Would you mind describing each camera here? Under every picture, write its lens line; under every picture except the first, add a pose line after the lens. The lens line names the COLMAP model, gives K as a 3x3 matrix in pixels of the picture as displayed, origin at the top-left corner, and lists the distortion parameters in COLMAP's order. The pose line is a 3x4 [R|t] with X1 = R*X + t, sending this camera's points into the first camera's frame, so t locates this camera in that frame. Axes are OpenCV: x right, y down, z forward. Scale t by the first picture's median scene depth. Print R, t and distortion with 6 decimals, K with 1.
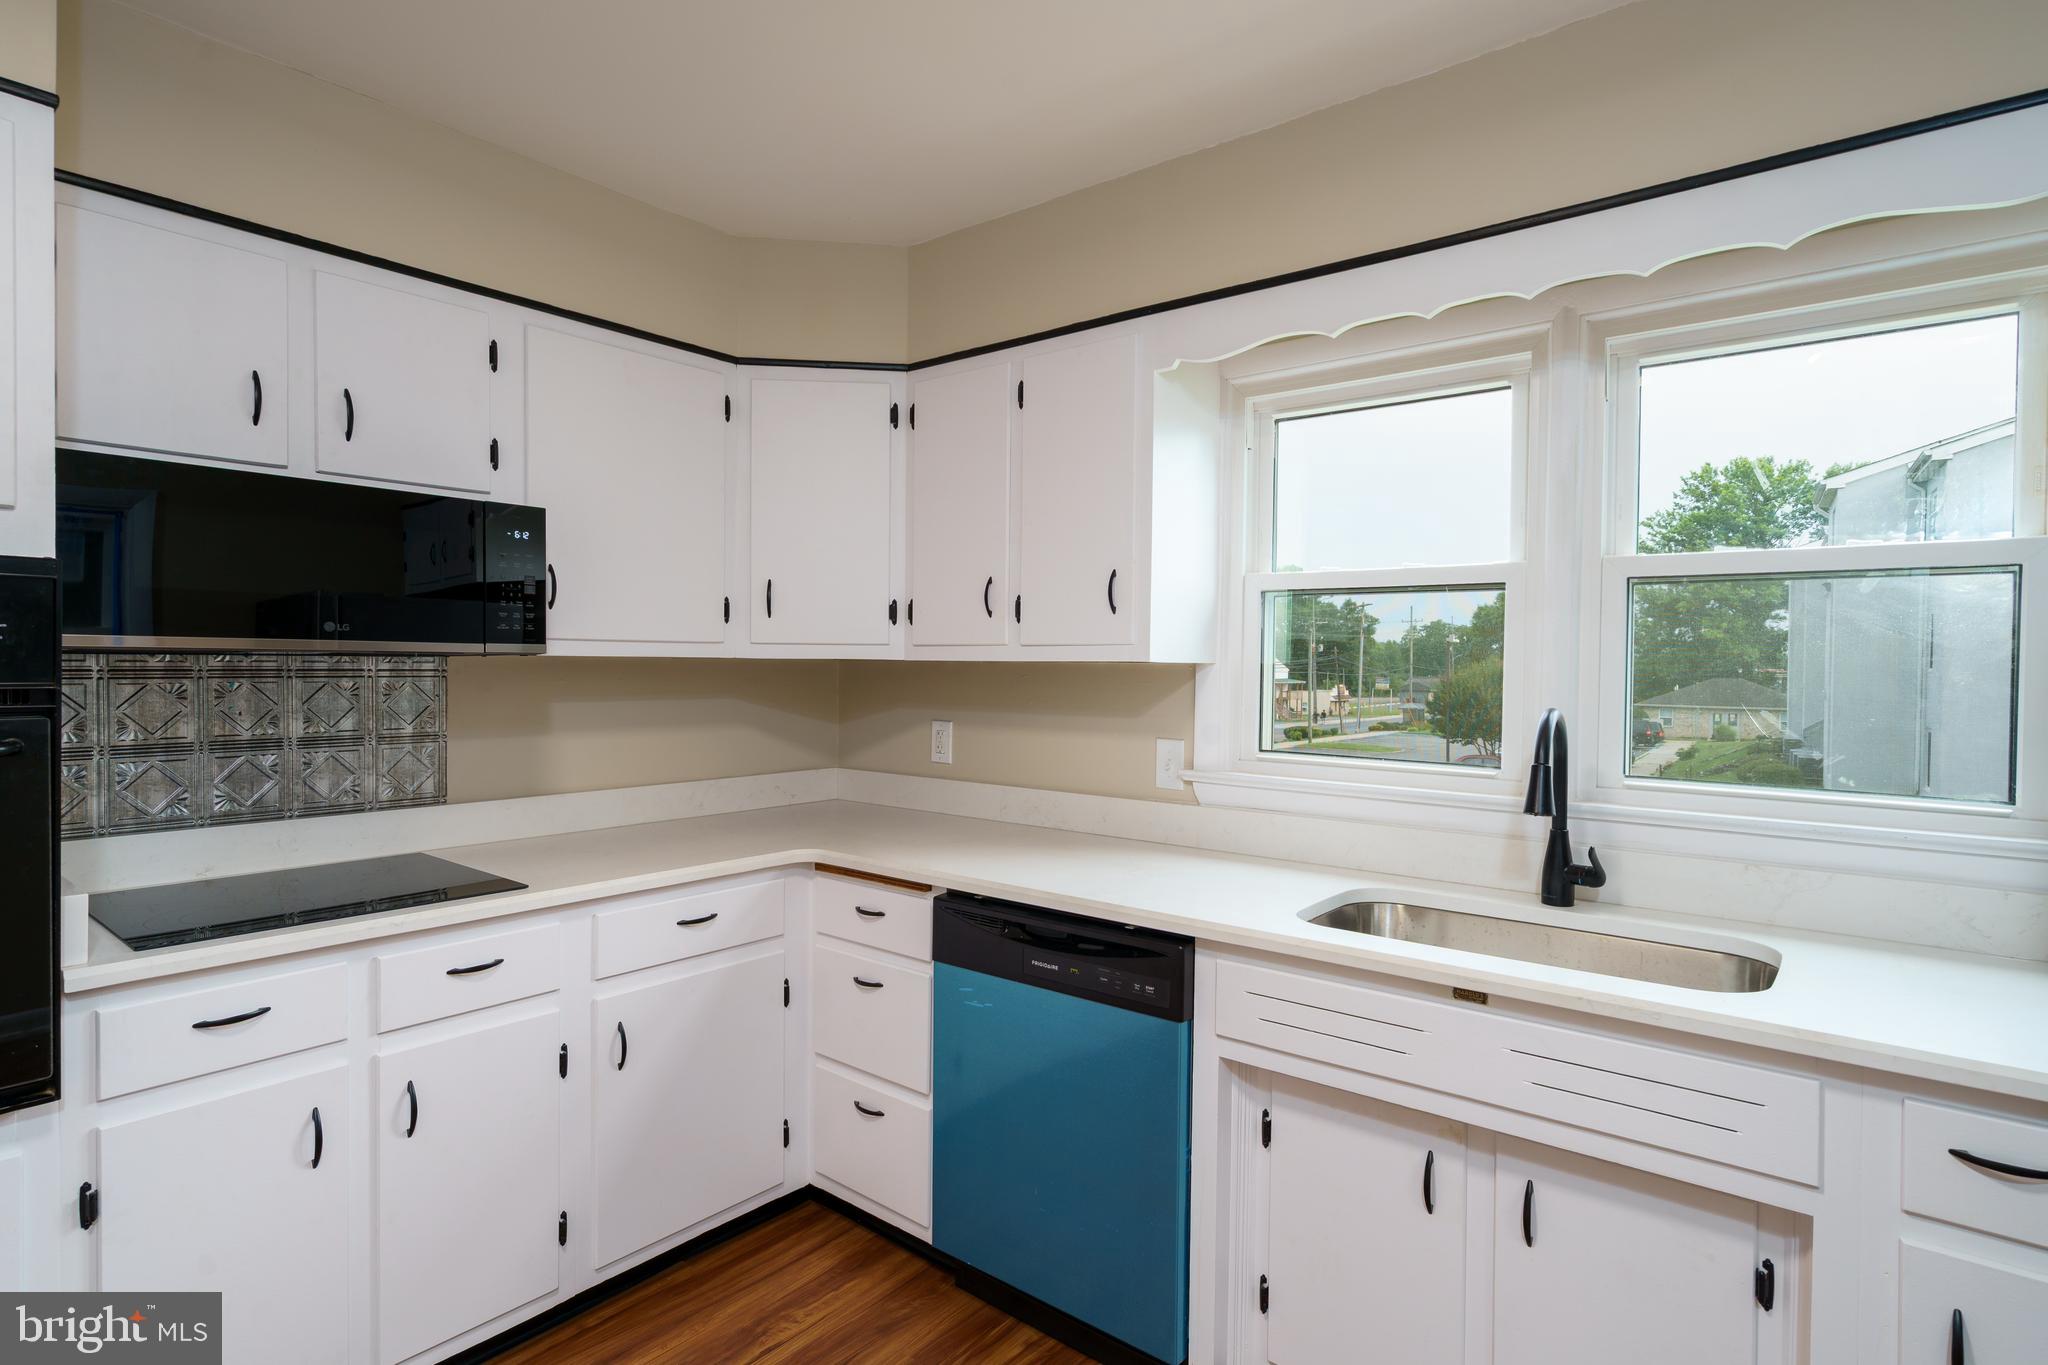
lens RADIAL K [[1041.8, 0, 1017.7], [0, 1041.8, 679.9], [0, 0, 1]] dist [-0.002488, 0.001321]
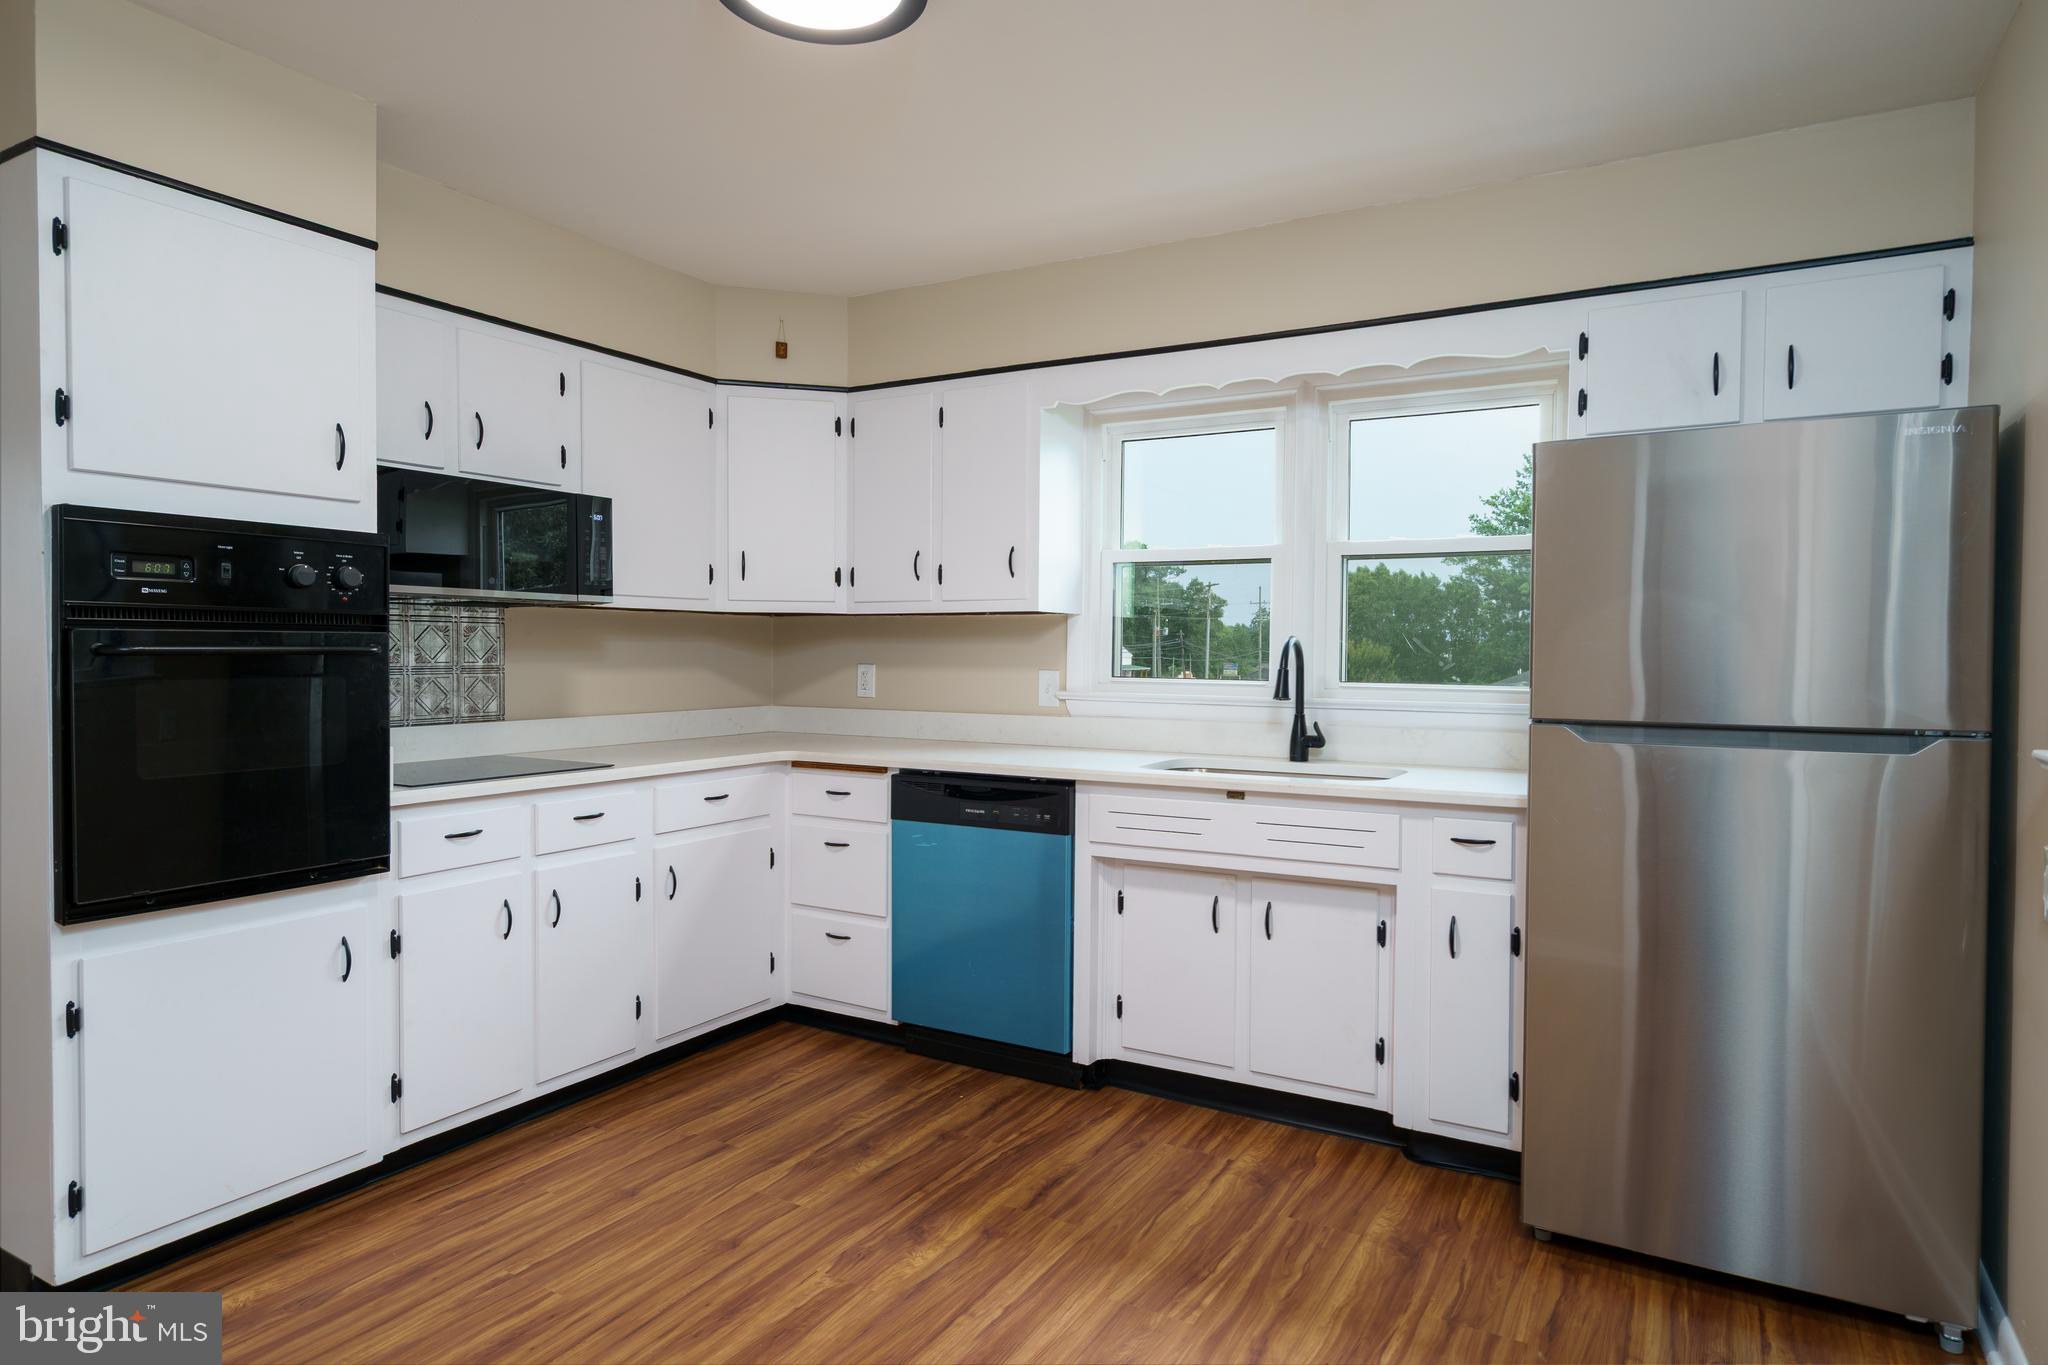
lens RADIAL K [[1172.5, 0, 1016.2], [0, 1172.5, 684.1], [0, 0, 1]] dist [-0.014250, -0.001875]
pose [[0.987836, -0.008072, 0.155288, -0.161994], [0.005902, 0.999878, 0.014433, 0.062596], [-0.155386, -0.013341, 0.987764, -0.617515]]
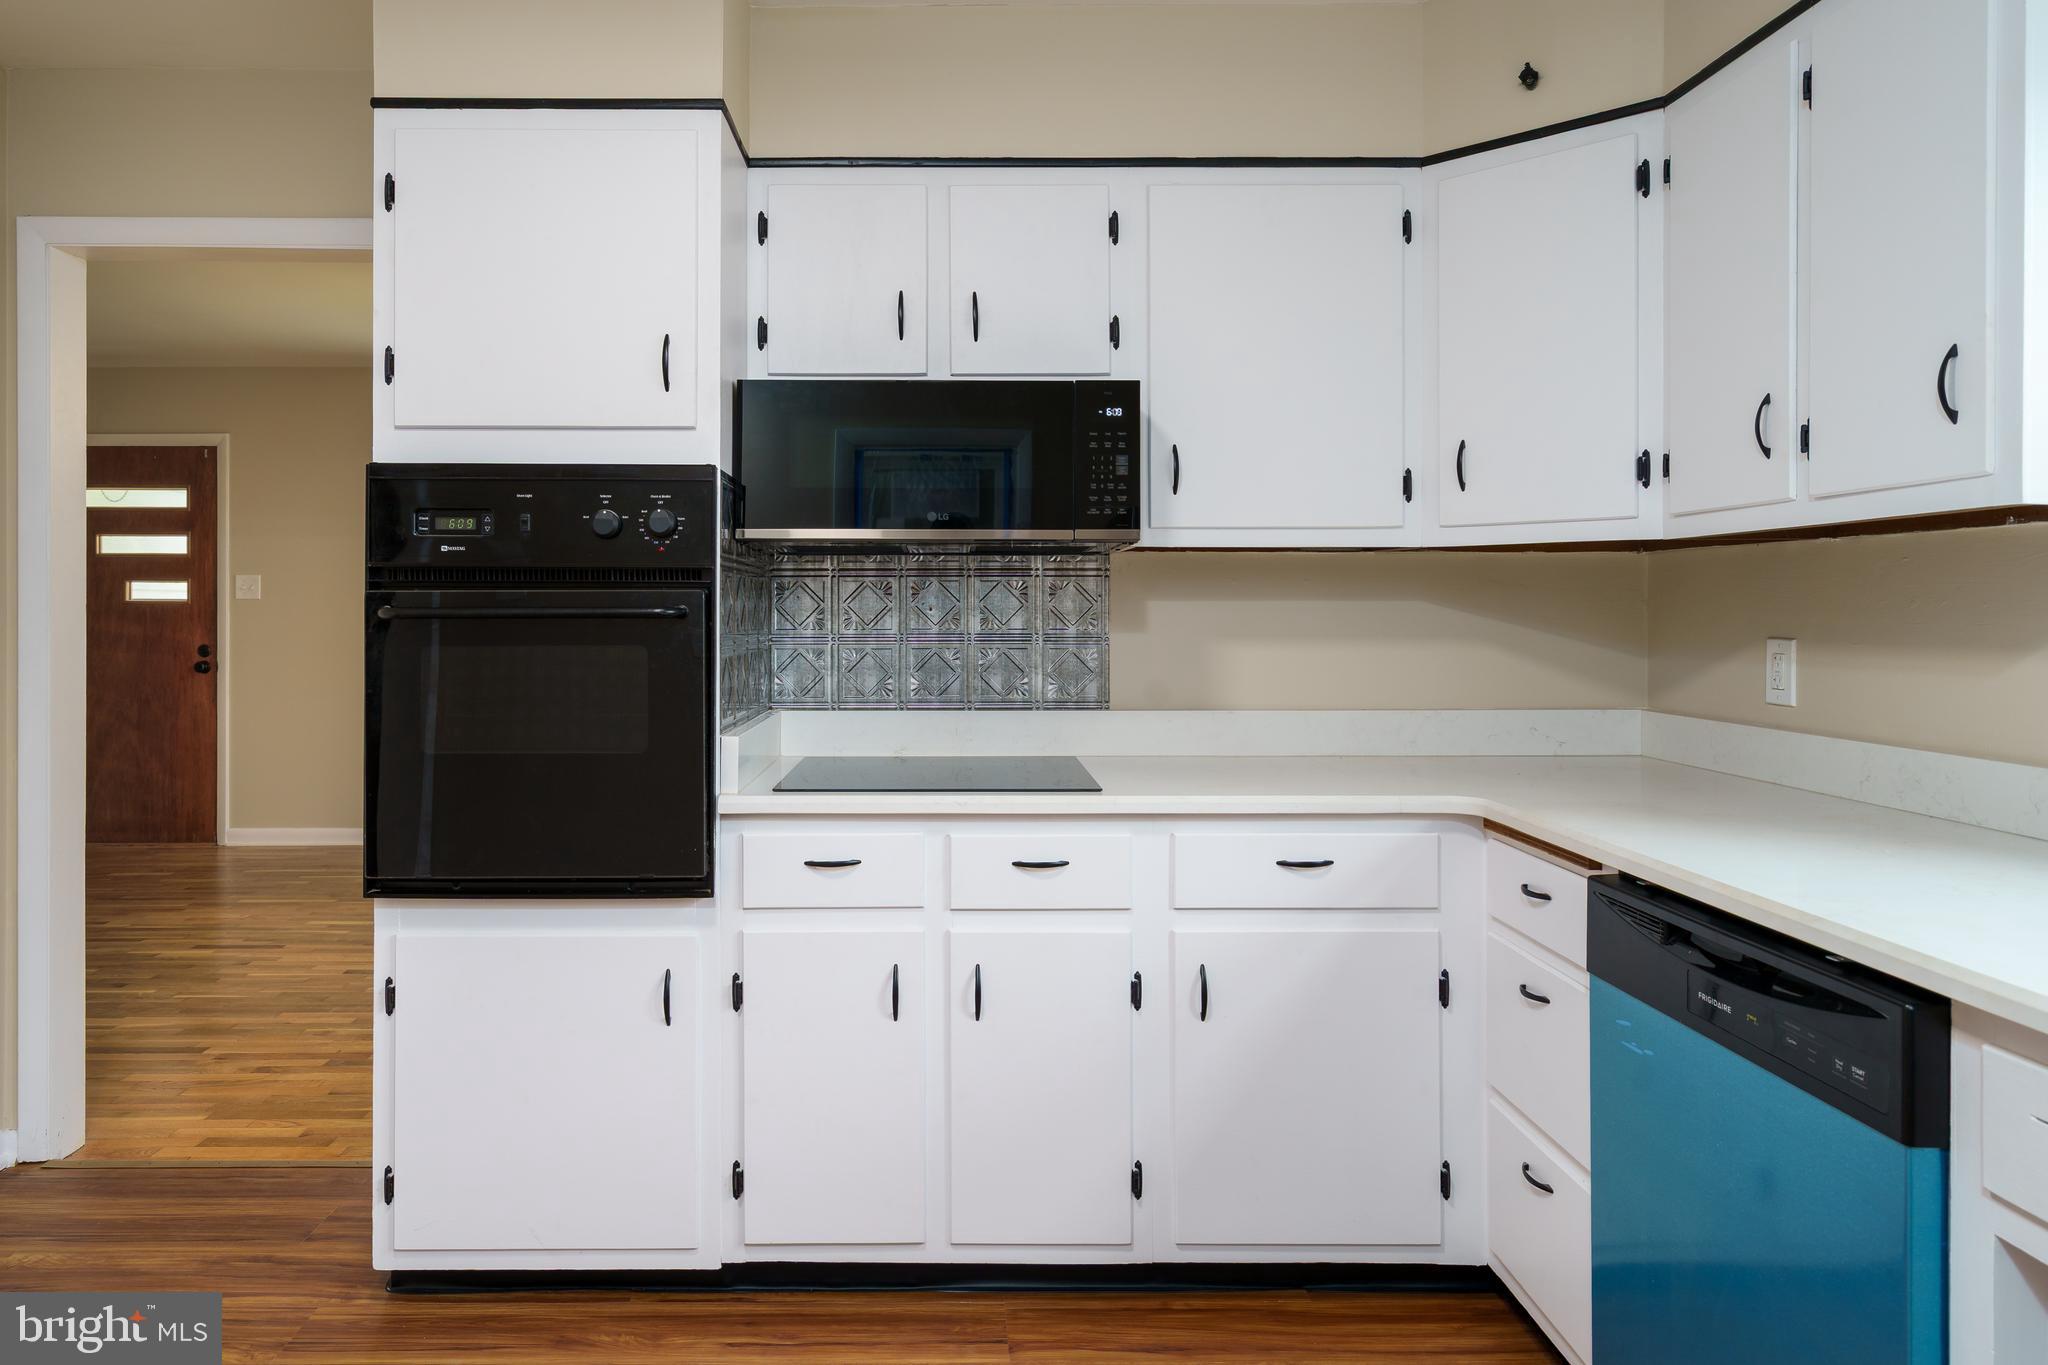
lens RADIAL K [[1292.3, 0, 938.8], [0, 1292.3, 607.5], [0, 0, 1]] dist [-0.004906, 0.010070]
pose [[0.631617, -0.009904, -0.775218, 0.302635], [-0.007349, 0.999797, -0.018760, 0.055164], [0.775246, 0.017546, 0.631416, 0.151774]]
